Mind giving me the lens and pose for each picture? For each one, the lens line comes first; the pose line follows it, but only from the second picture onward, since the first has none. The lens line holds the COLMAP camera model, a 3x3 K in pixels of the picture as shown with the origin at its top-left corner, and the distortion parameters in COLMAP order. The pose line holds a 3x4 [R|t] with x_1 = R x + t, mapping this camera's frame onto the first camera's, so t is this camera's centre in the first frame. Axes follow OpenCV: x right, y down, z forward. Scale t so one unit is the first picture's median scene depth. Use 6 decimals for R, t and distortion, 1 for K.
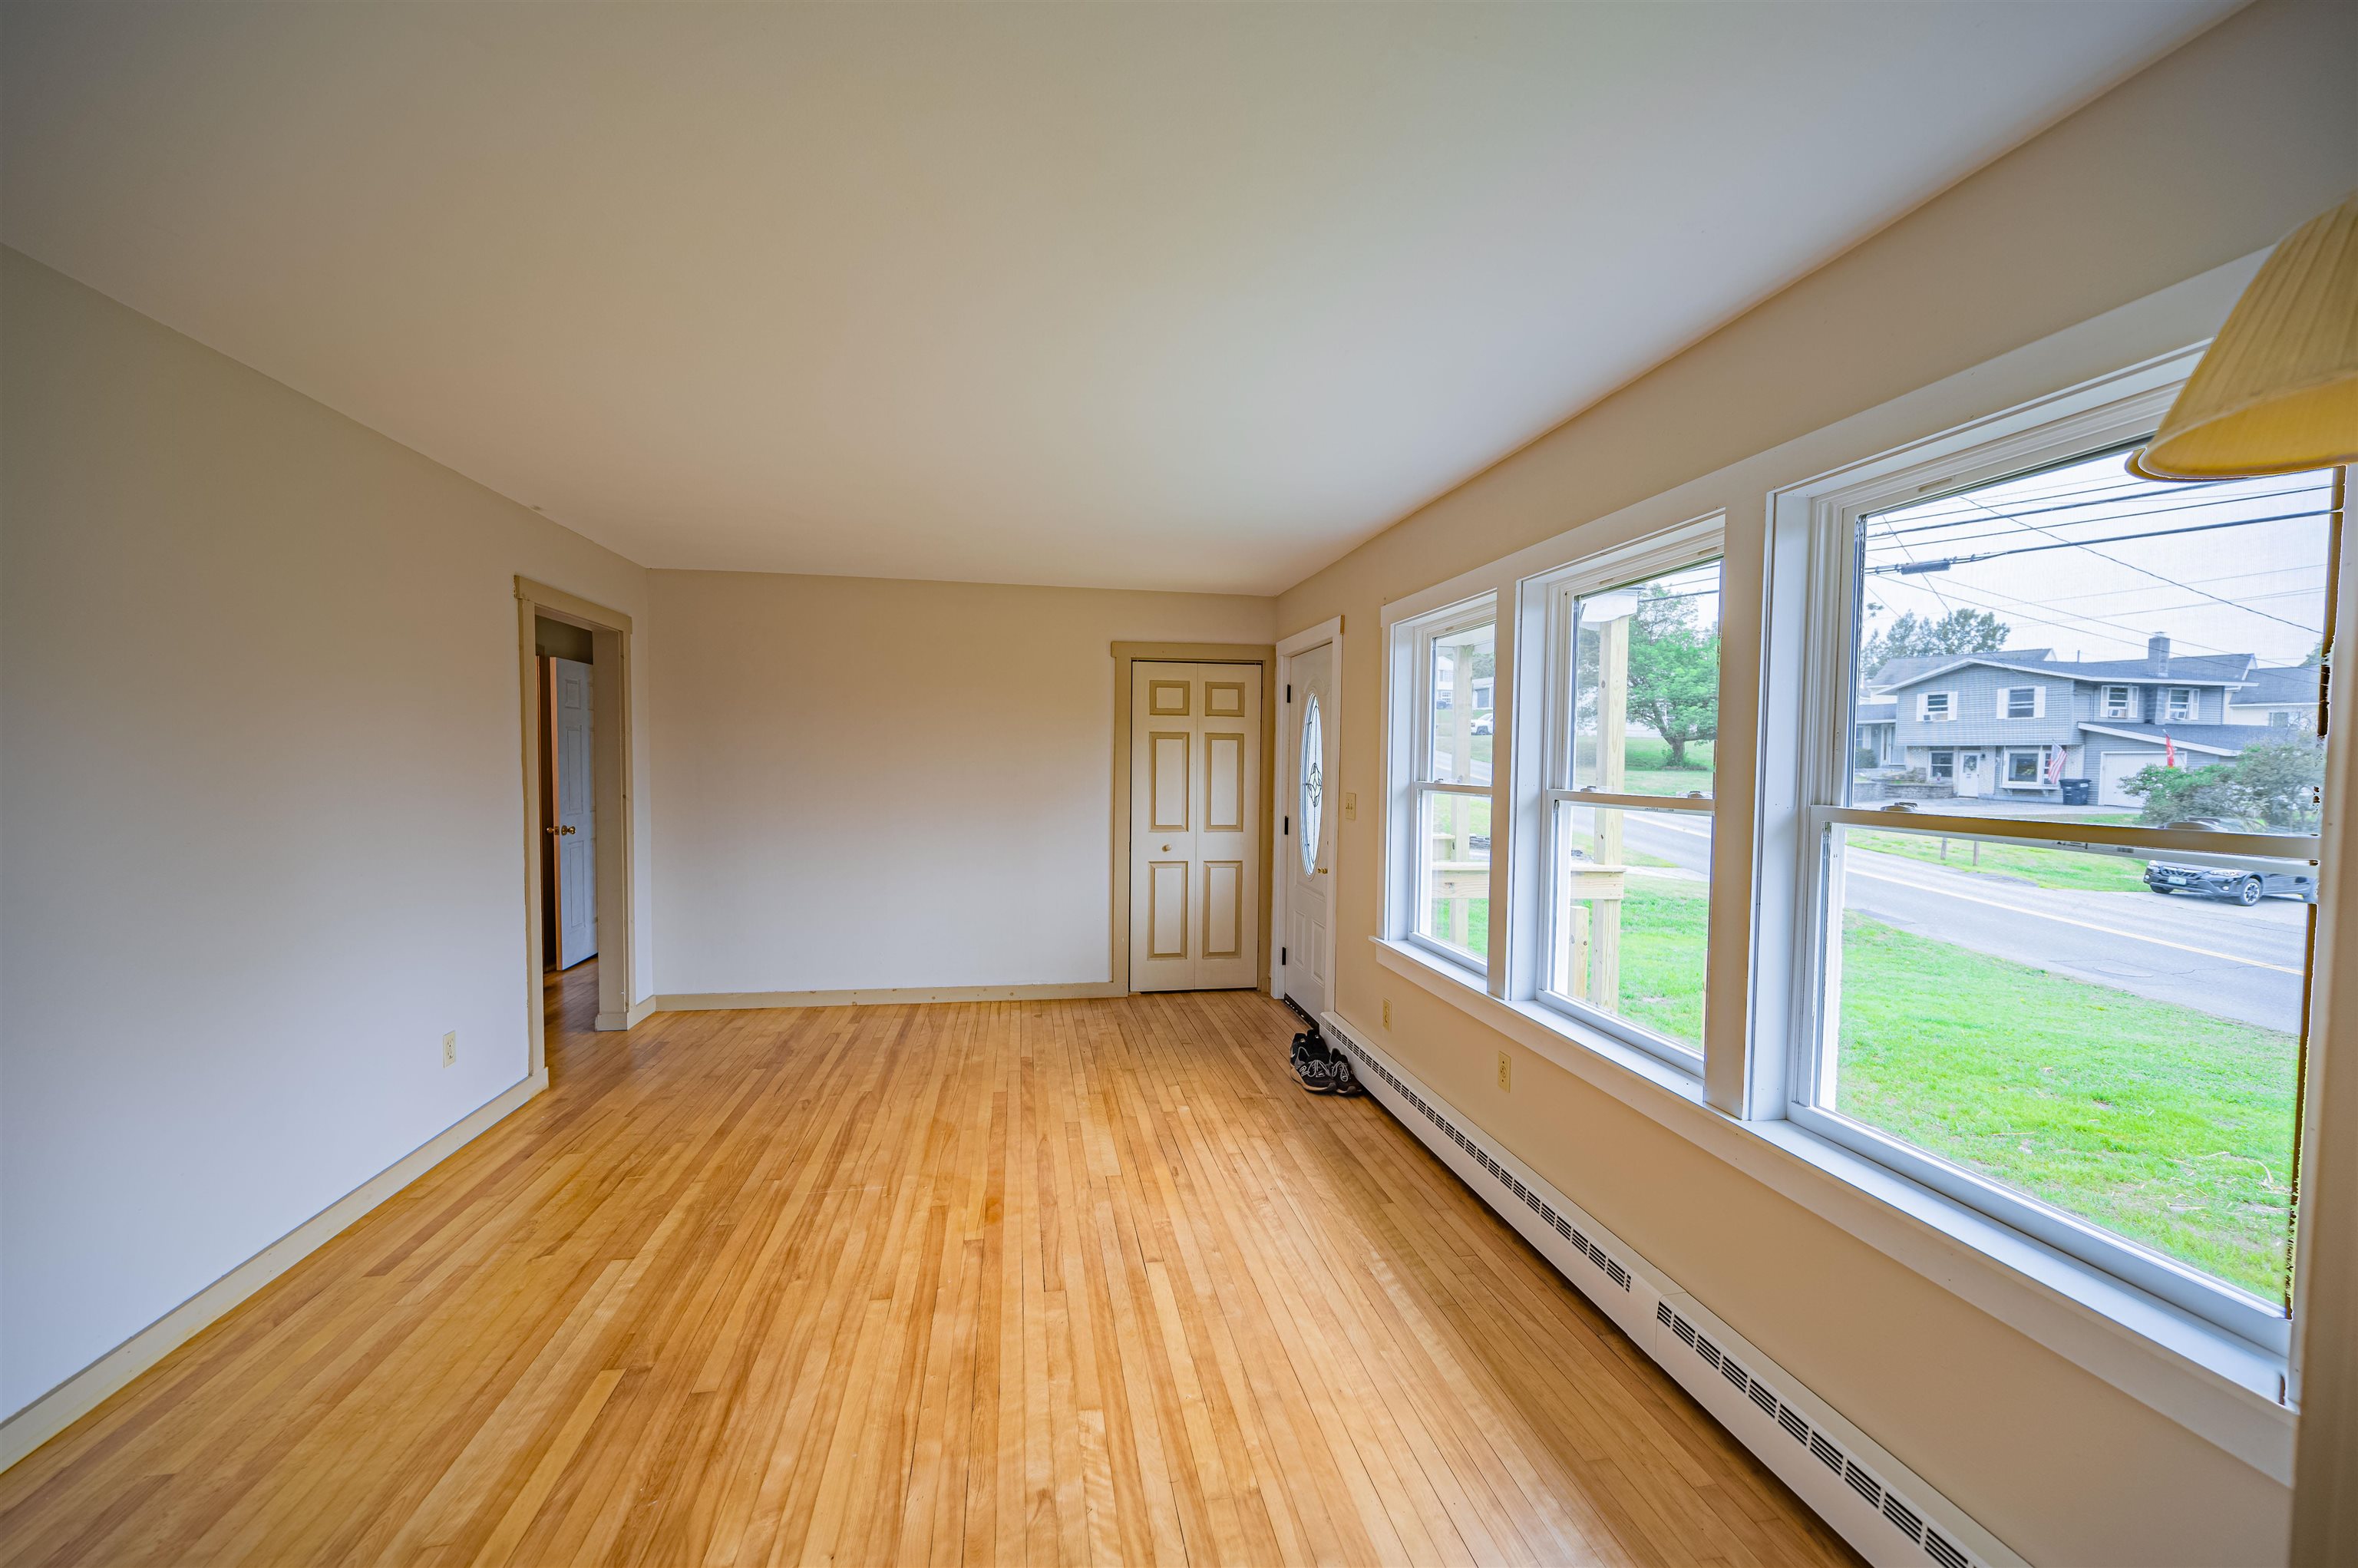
lens RADIAL K [[935.7, 0, 1173.3], [0, 935.7, 792.6], [0, 0, 1]] dist [-0.000393, 0.000205]
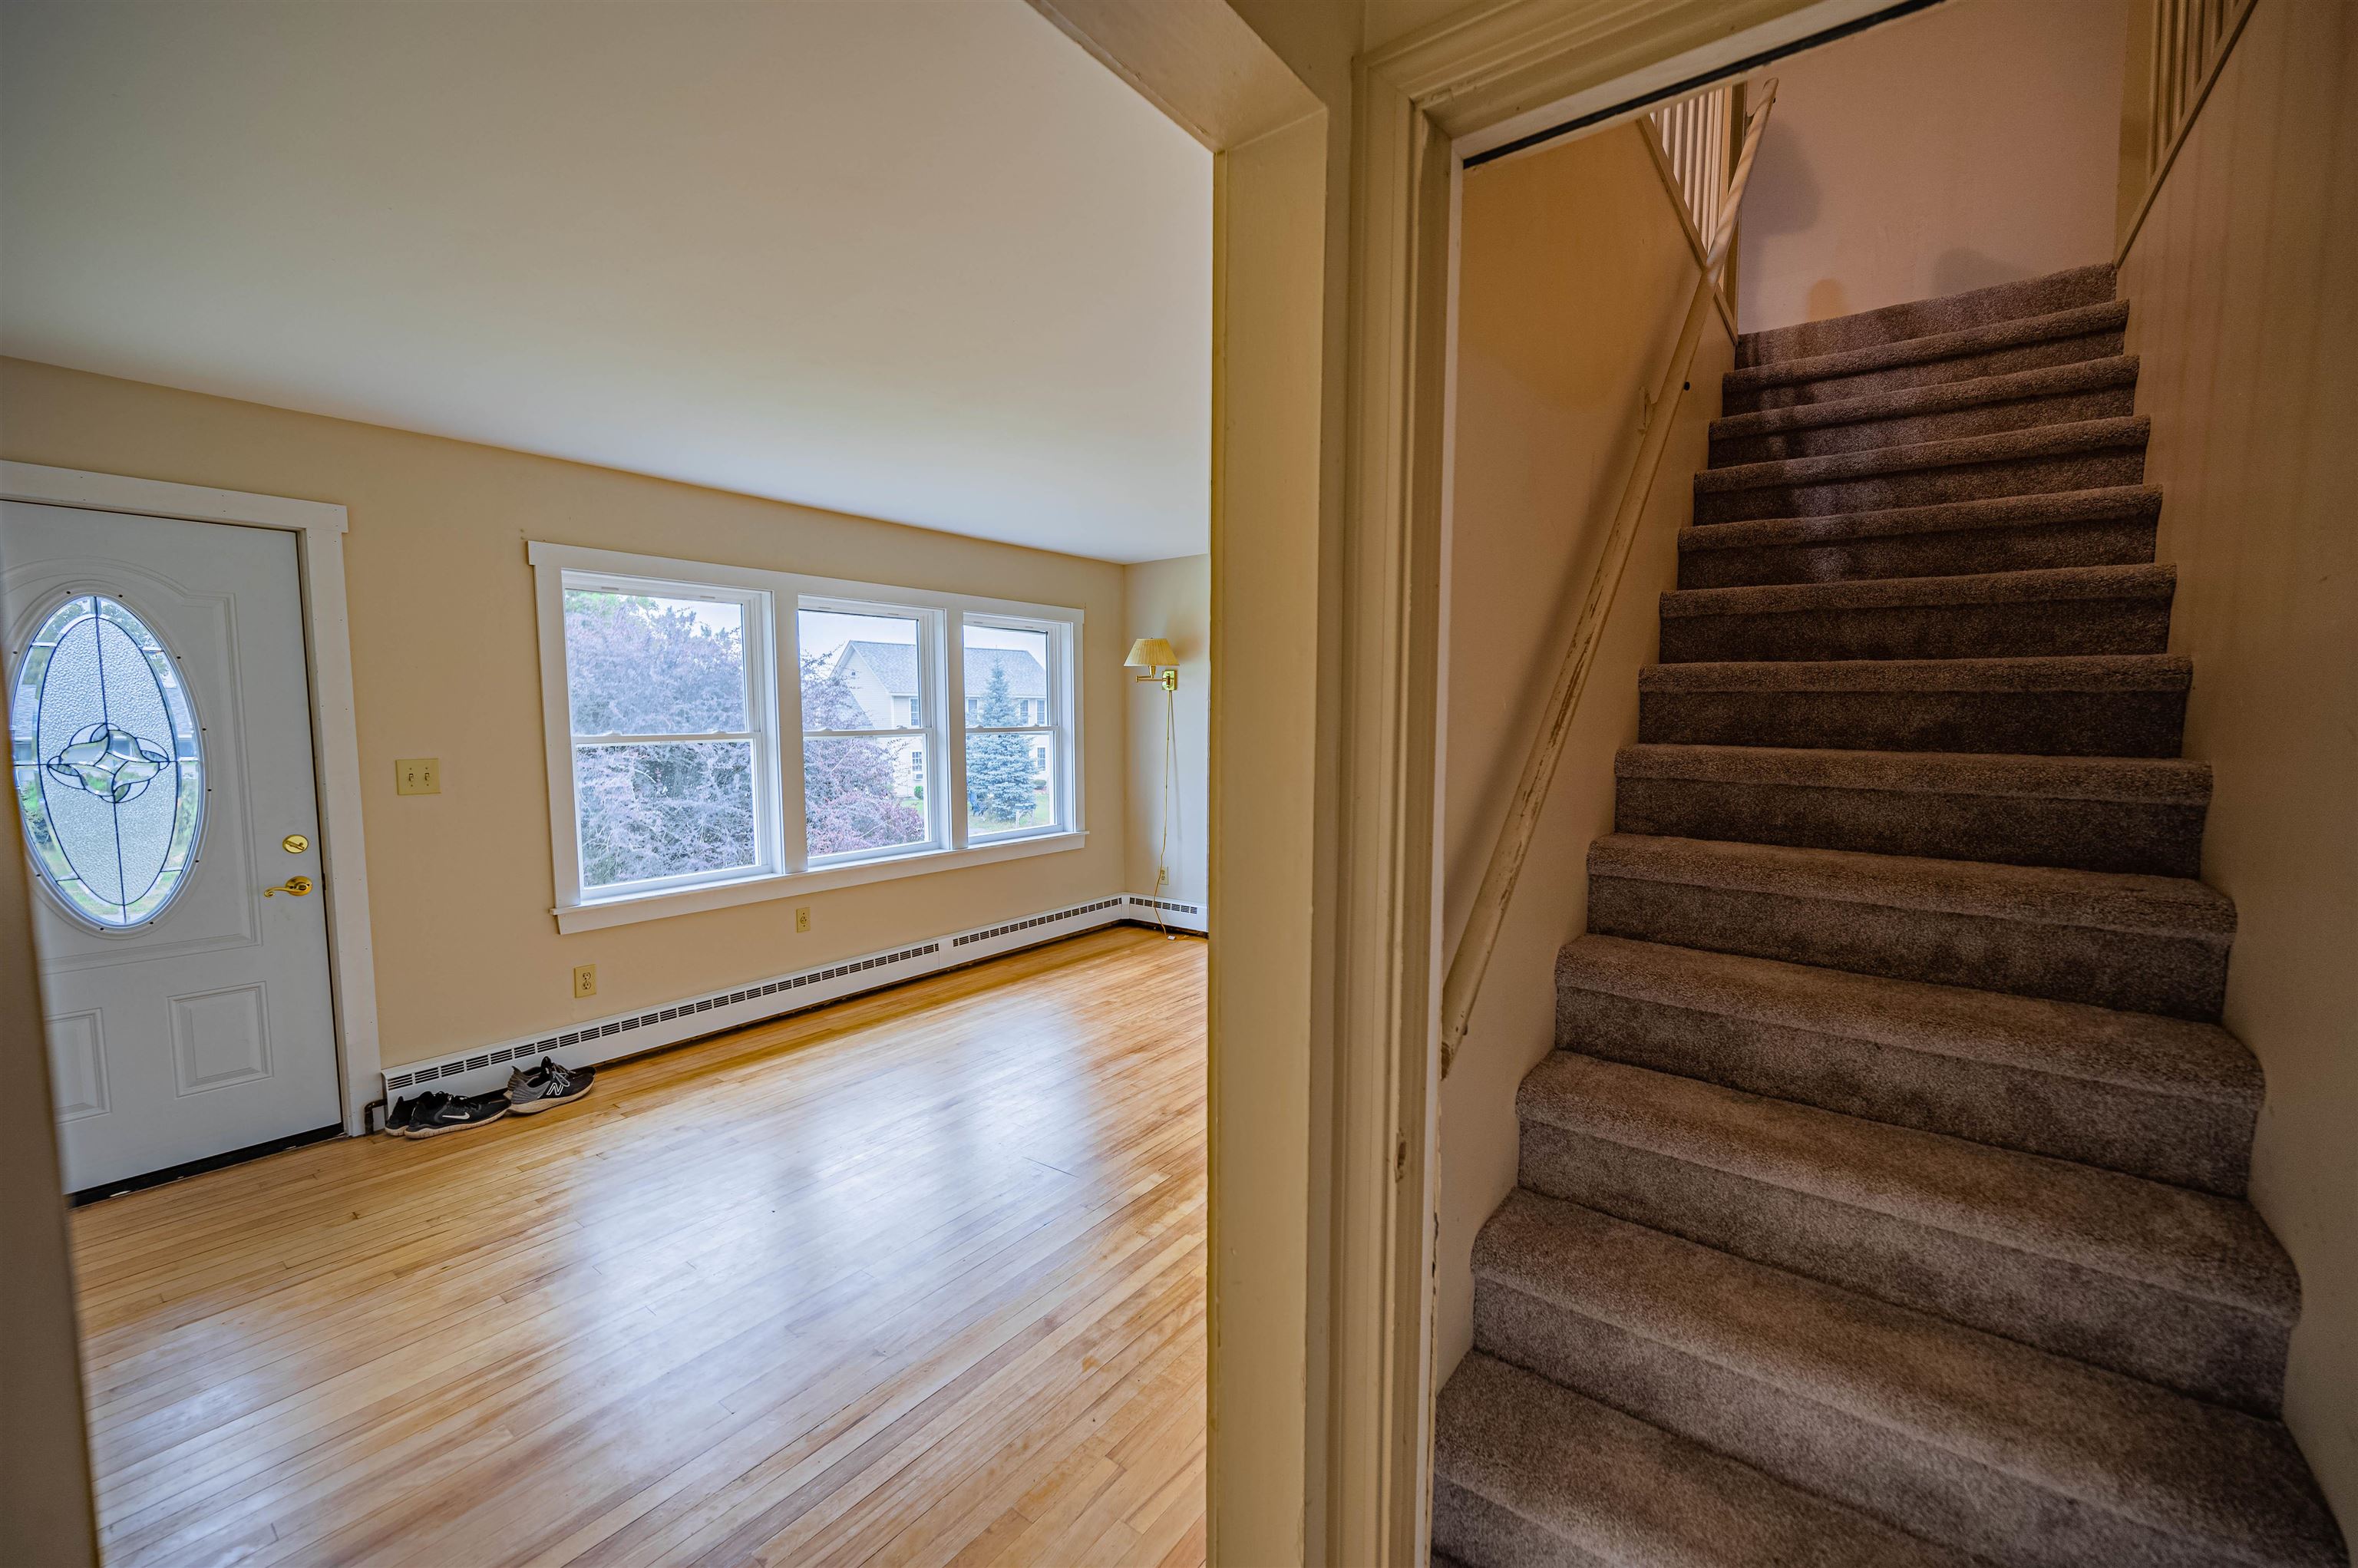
lens RADIAL K [[935.7, 0, 1173.3], [0, 935.7, 792.6], [0, 0, 1]] dist [-0.000393, 0.000205]
pose [[-0.675420, -0.077682, 0.733330, -0.096736], [0.021220, 0.991977, 0.124625, -0.007001], [-0.737128, 0.099736, -0.668353, 0.130927]]
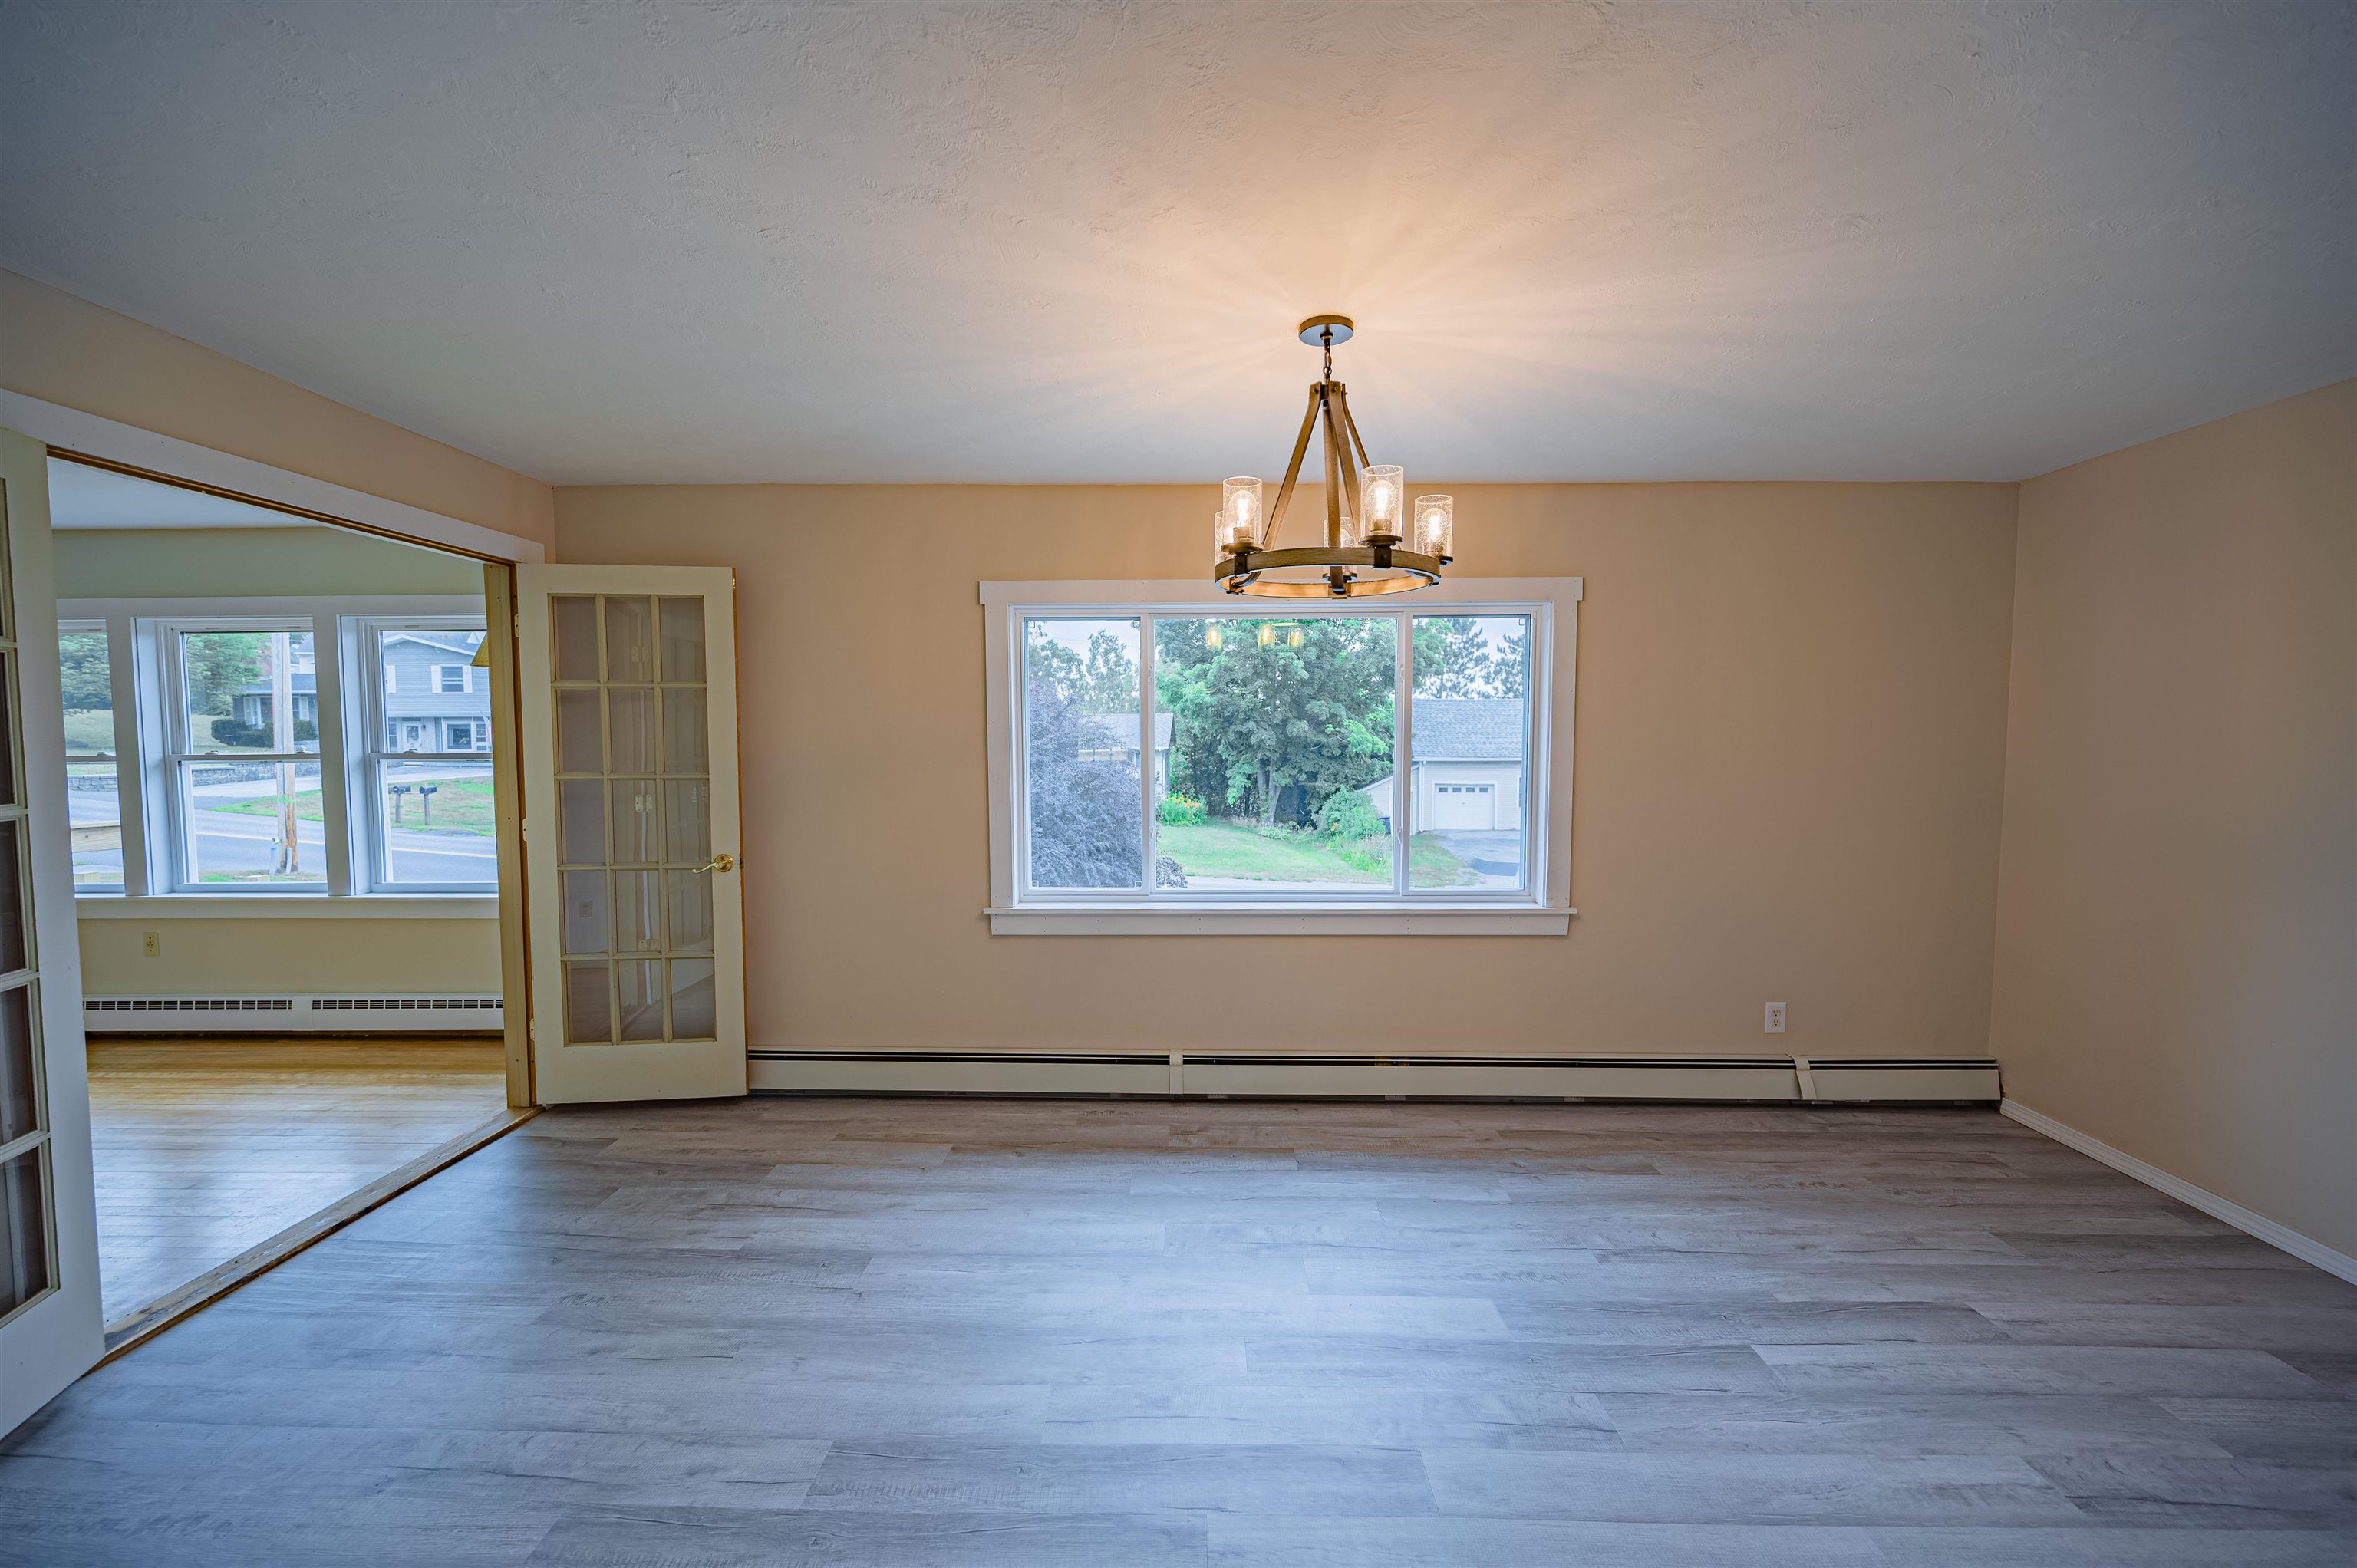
lens RADIAL K [[953.2, 0, 1178.5], [0, 953.2, 784.0], [0, 0, 1]] dist [0.001055, -0.000101]
pose [[0.186978, -0.065558, 0.980174, -0.069556], [0.044468, 0.997313, 0.058221, 0.002126], [-0.981357, 0.032700, 0.189391, -0.077375]]
